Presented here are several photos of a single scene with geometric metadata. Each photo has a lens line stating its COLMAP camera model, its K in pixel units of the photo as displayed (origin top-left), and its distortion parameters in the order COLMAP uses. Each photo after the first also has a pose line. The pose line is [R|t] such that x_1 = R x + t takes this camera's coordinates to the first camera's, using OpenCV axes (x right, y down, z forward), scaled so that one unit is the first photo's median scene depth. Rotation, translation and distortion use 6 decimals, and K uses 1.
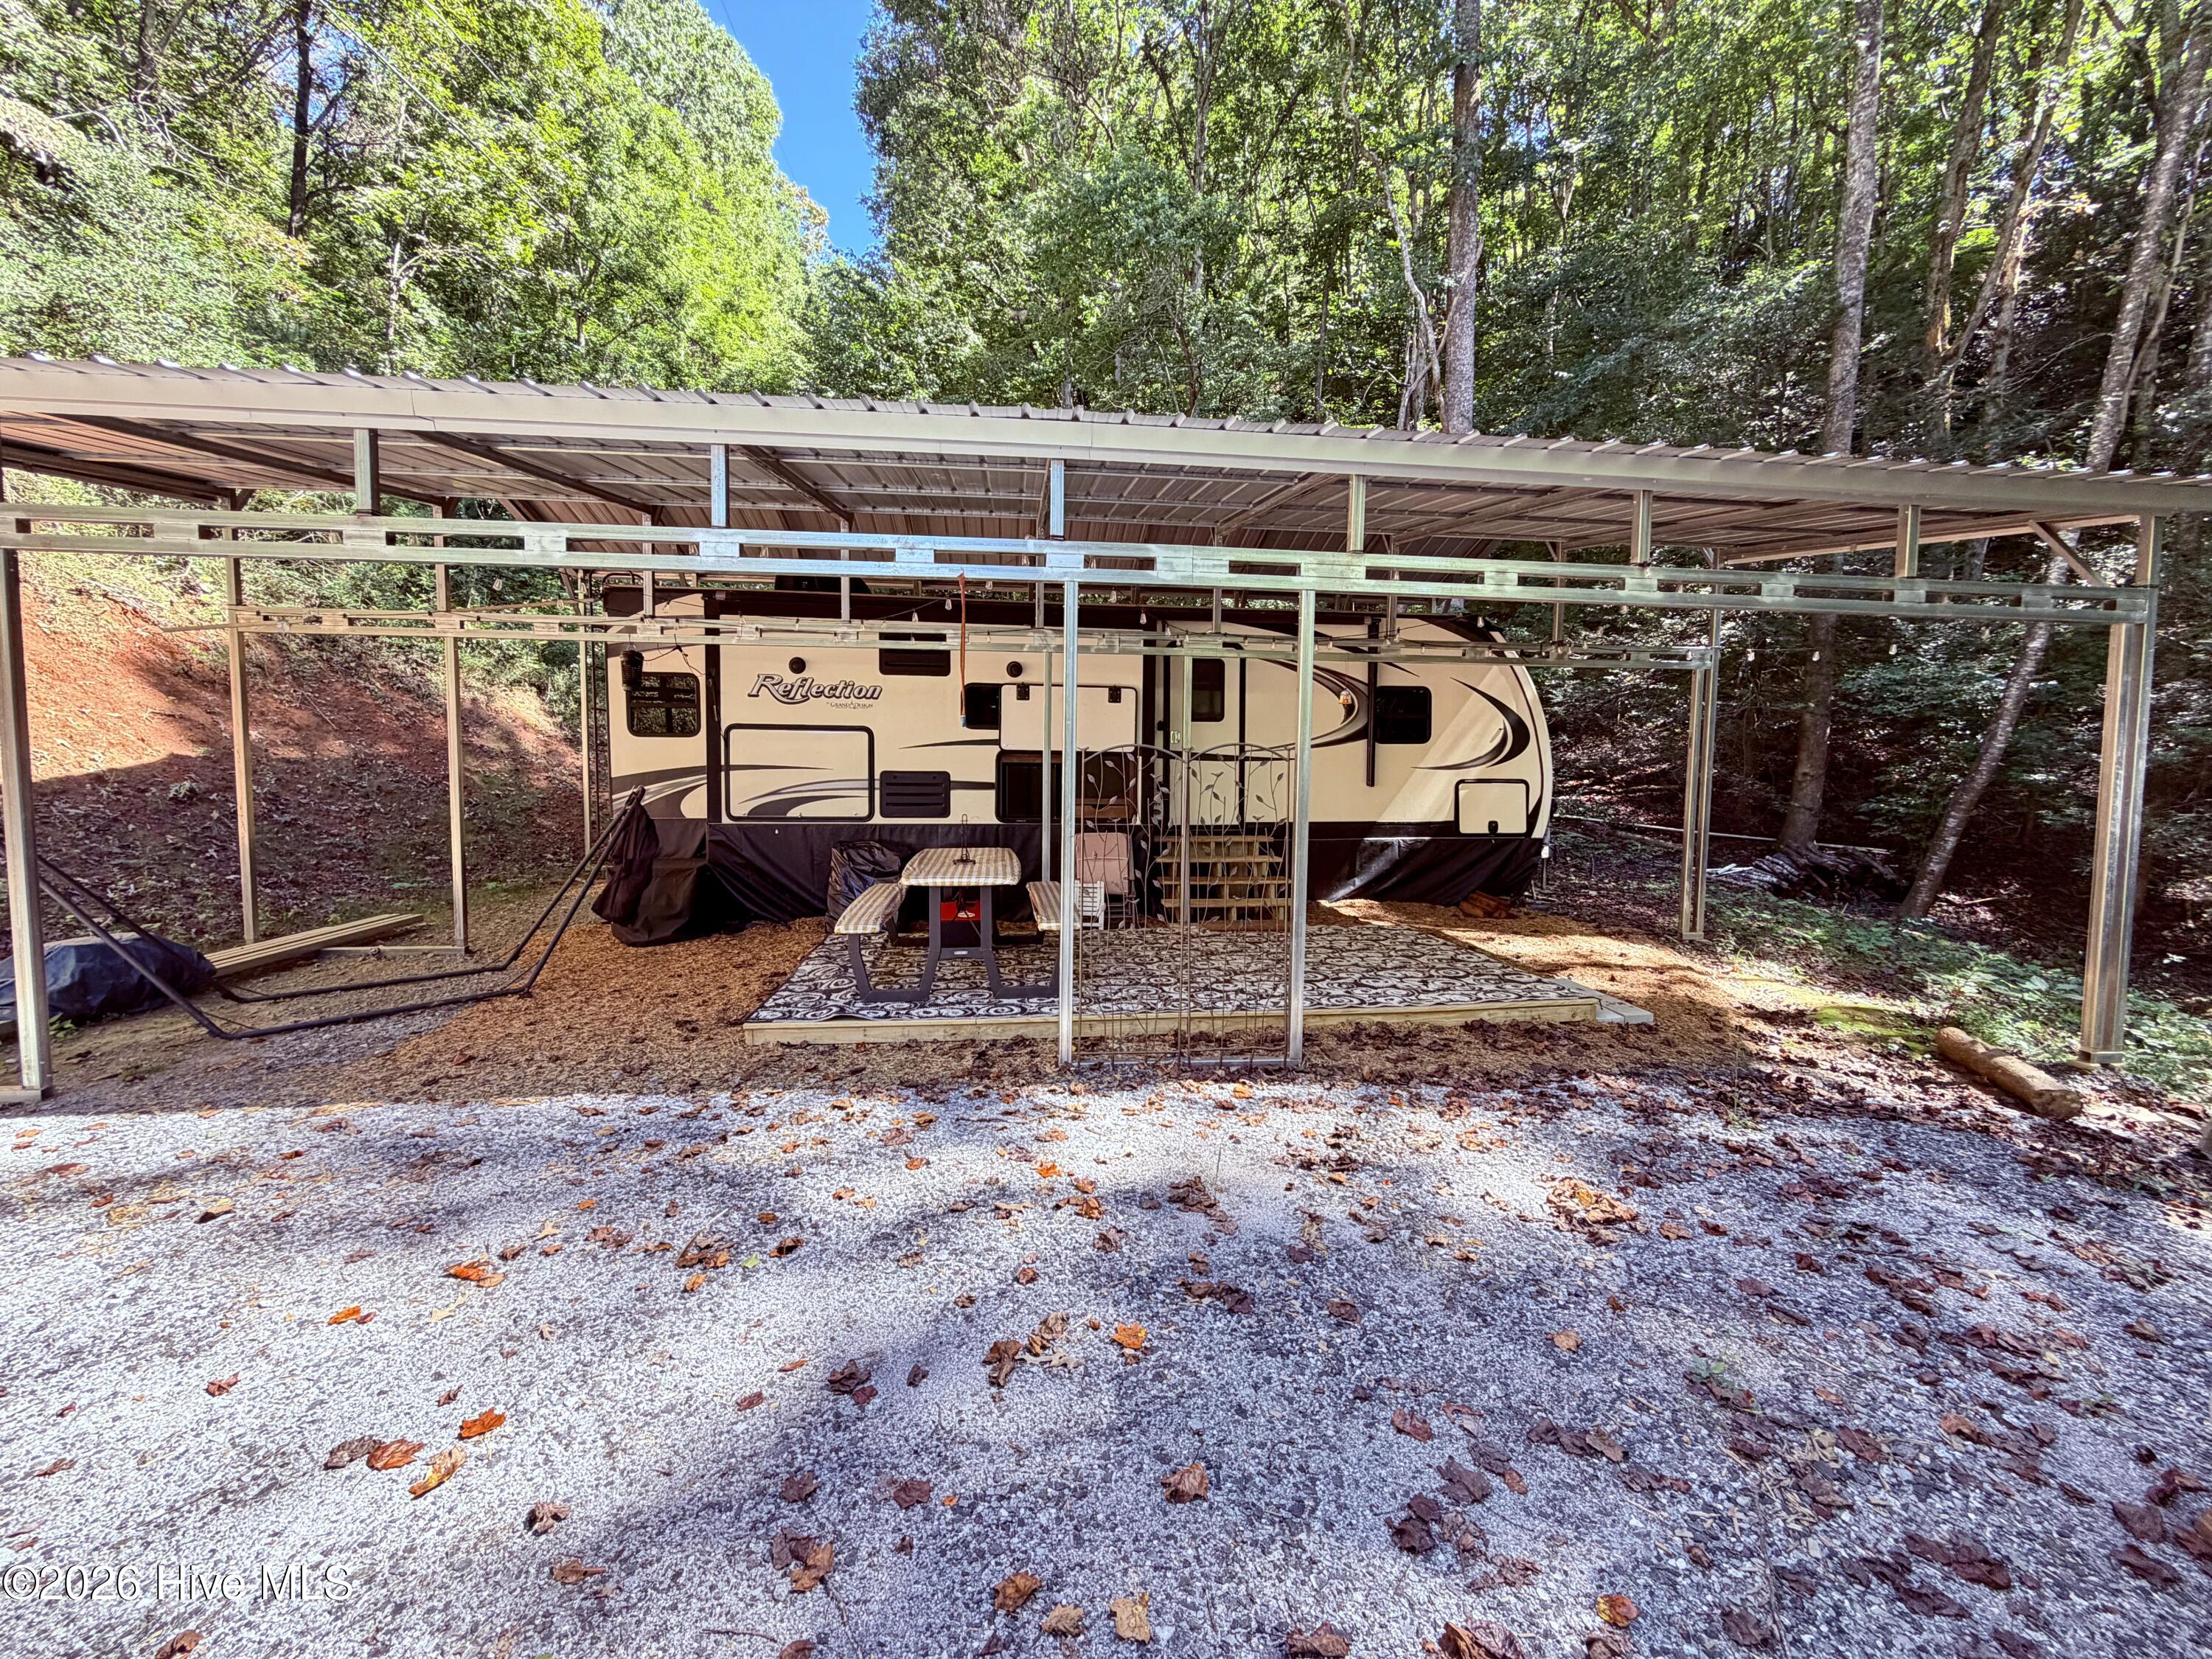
lens RADIAL K [[880.1, 0, 1100.7], [0, 880.1, 830.0], [0, 0, 1]] dist [-0.001150, 0.000431]
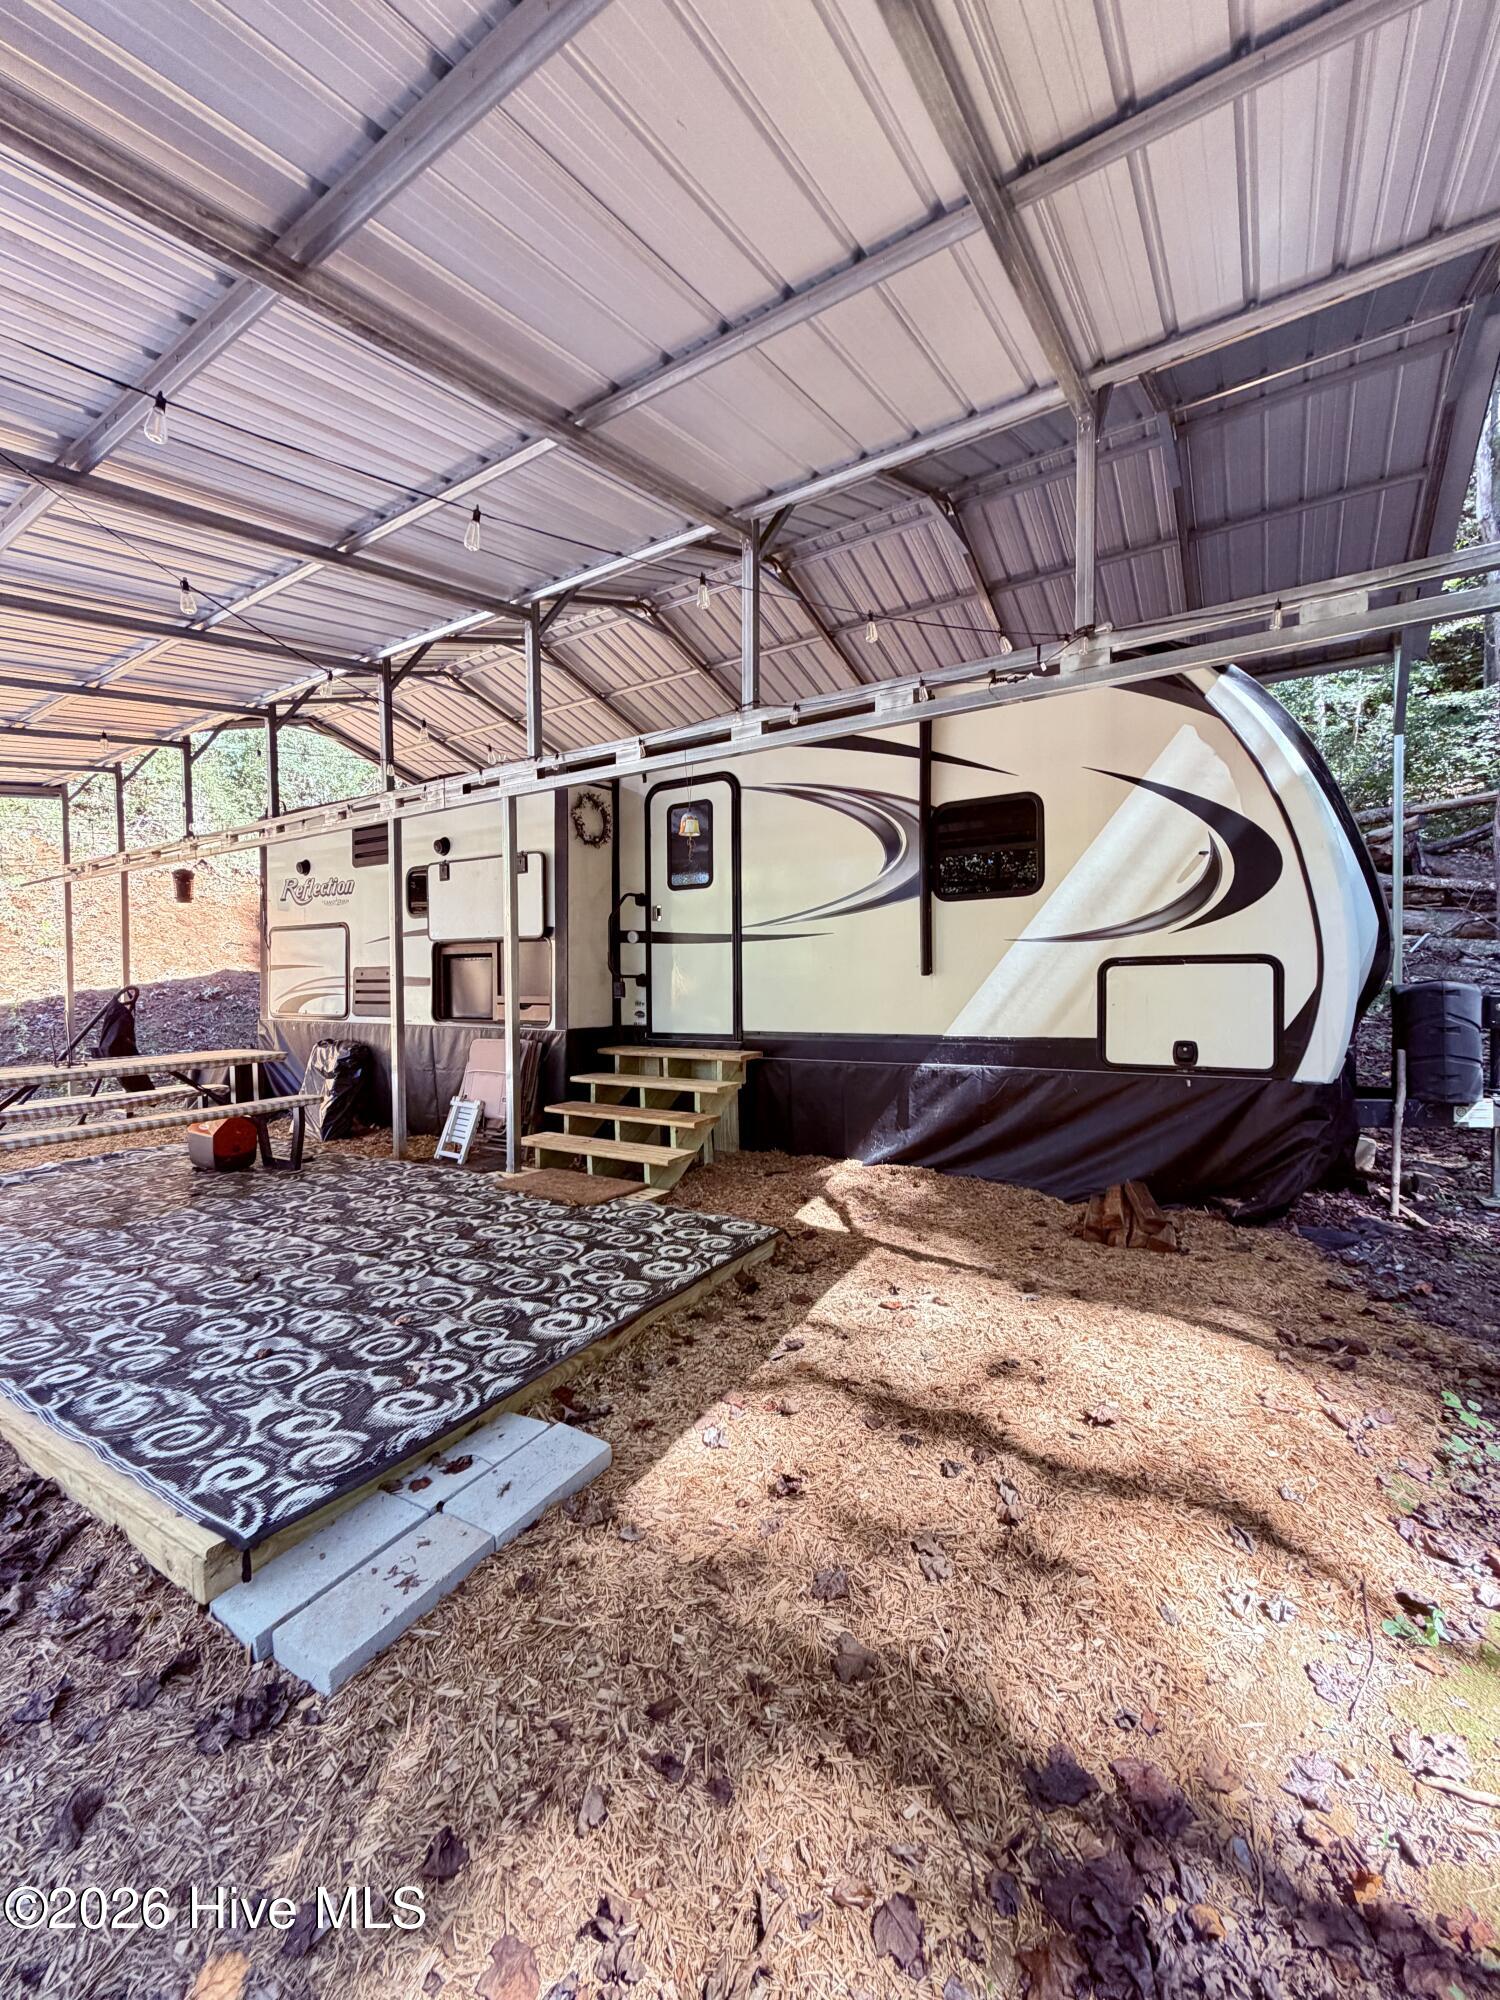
lens RADIAL K [[795.7, 0, 751.5], [0, 795.7, 995.9], [0, 0, 1]] dist [-0.001150, 0.000431]
pose [[0.774661, -0.001829, -0.632374, 0.552585], [-0.022011, 0.999312, -0.029854, -0.017182], [0.631993, 0.037046, 0.774088, 0.521223]]
